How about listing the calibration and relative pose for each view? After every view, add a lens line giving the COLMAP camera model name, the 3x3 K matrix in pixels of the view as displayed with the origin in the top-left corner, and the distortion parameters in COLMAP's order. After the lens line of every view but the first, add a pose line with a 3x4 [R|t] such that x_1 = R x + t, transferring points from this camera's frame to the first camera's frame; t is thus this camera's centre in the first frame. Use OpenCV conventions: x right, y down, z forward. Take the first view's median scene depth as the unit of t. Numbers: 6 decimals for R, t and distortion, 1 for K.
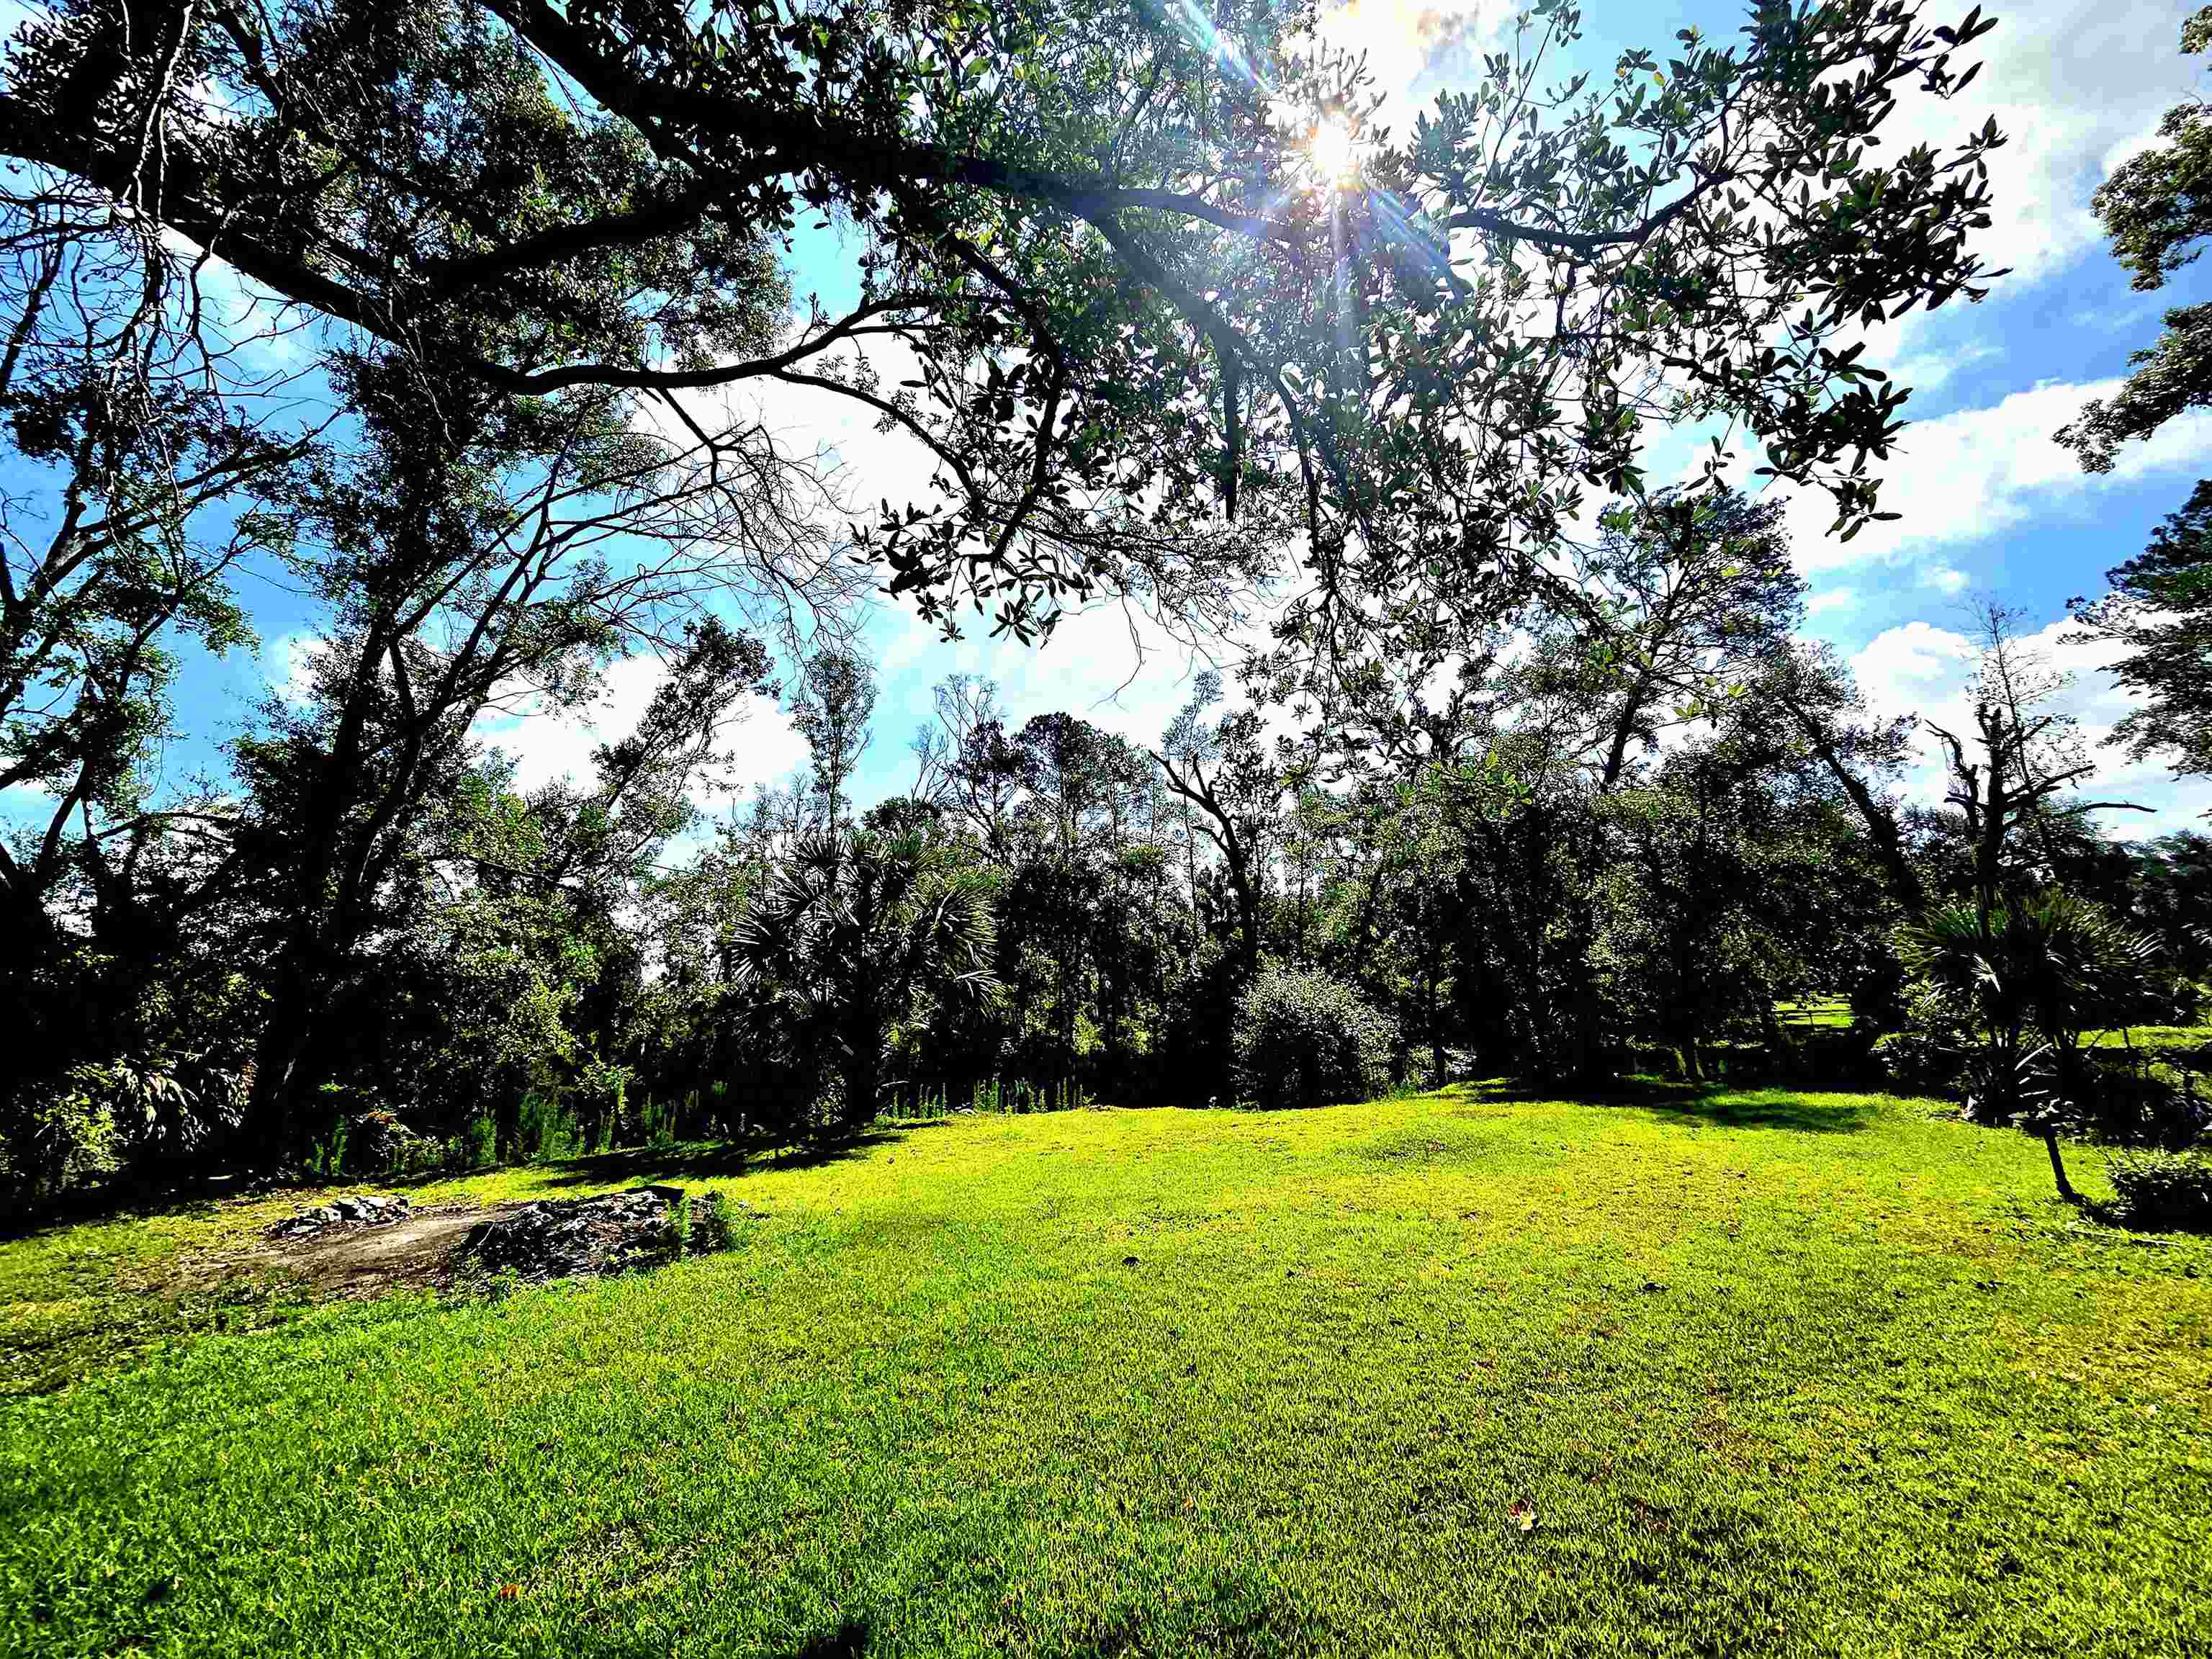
lens RADIAL K [[887.8, 0, 1104.1], [0, 887.8, 833.1], [0, 0, 1]] dist [-0.001870, -0.001557]
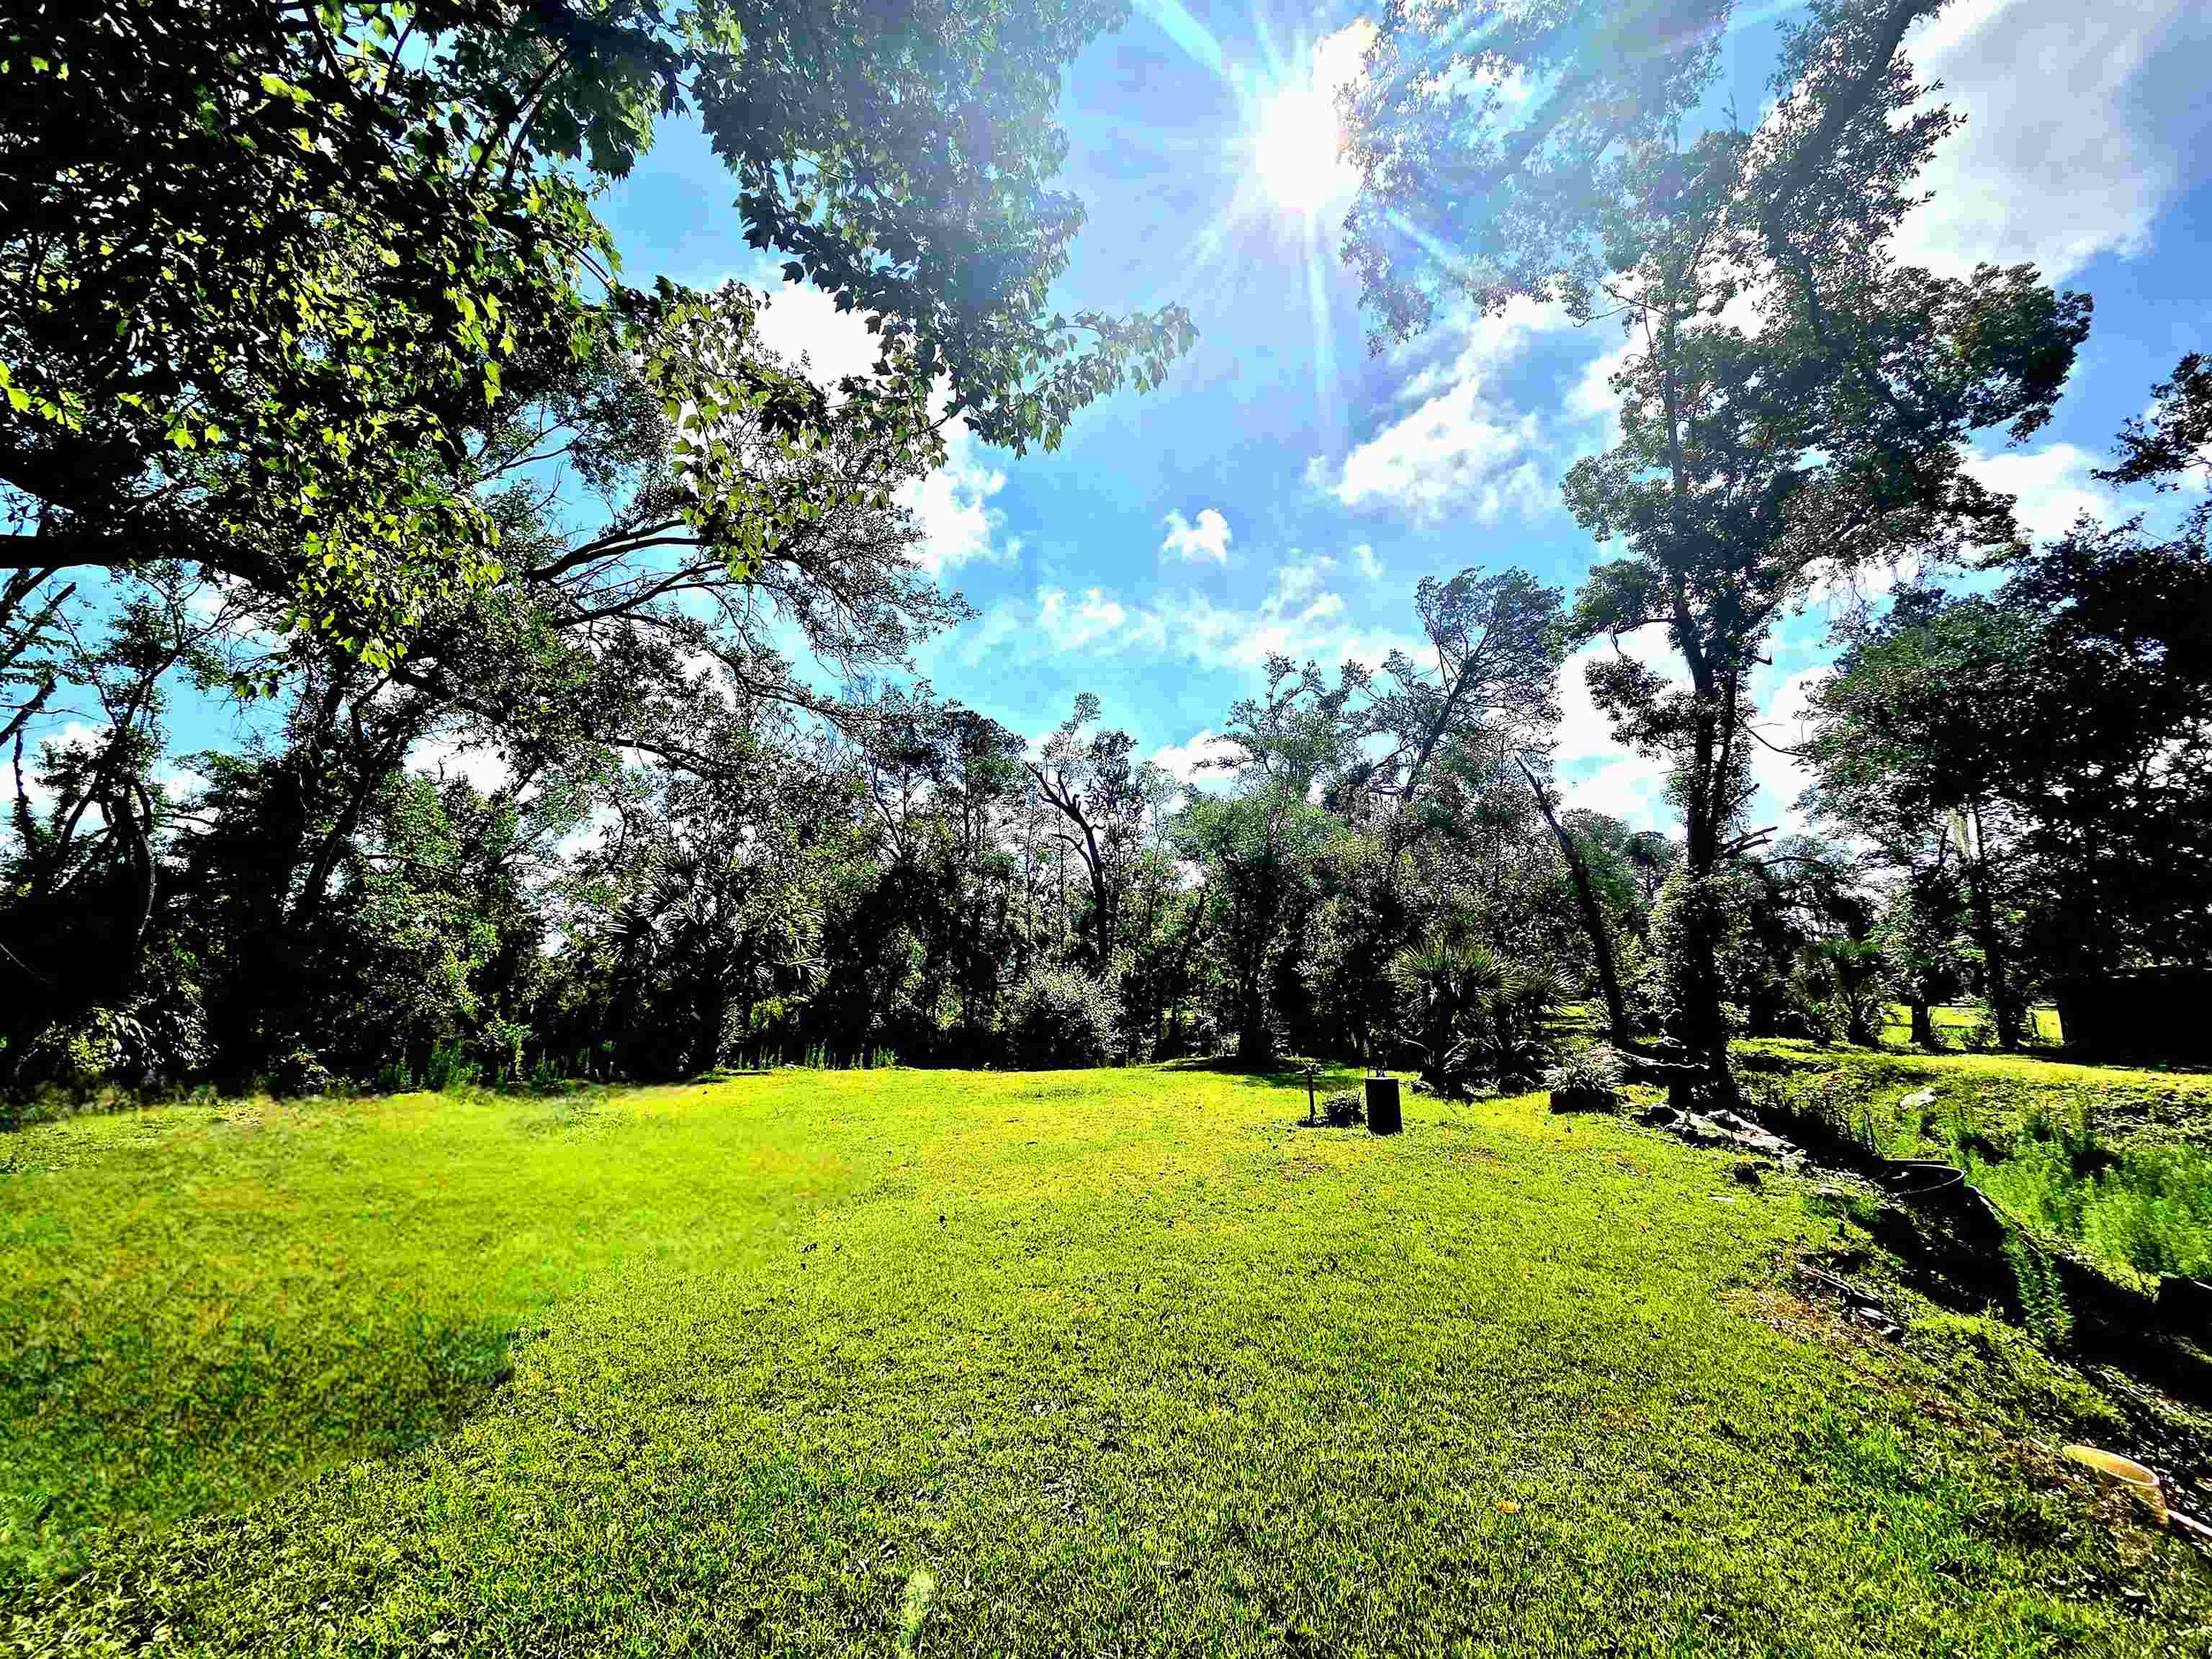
lens RADIAL K [[887.8, 0, 1108.4], [0, 887.8, 827.4], [0, 0, 1]] dist [-0.001870, -0.001557]
pose [[0.995844, 0.053823, 0.073467, 0.145573], [-0.054839, 0.998425, 0.011882, -0.057779], [-0.072712, -0.015861, 0.997227, -0.243870]]
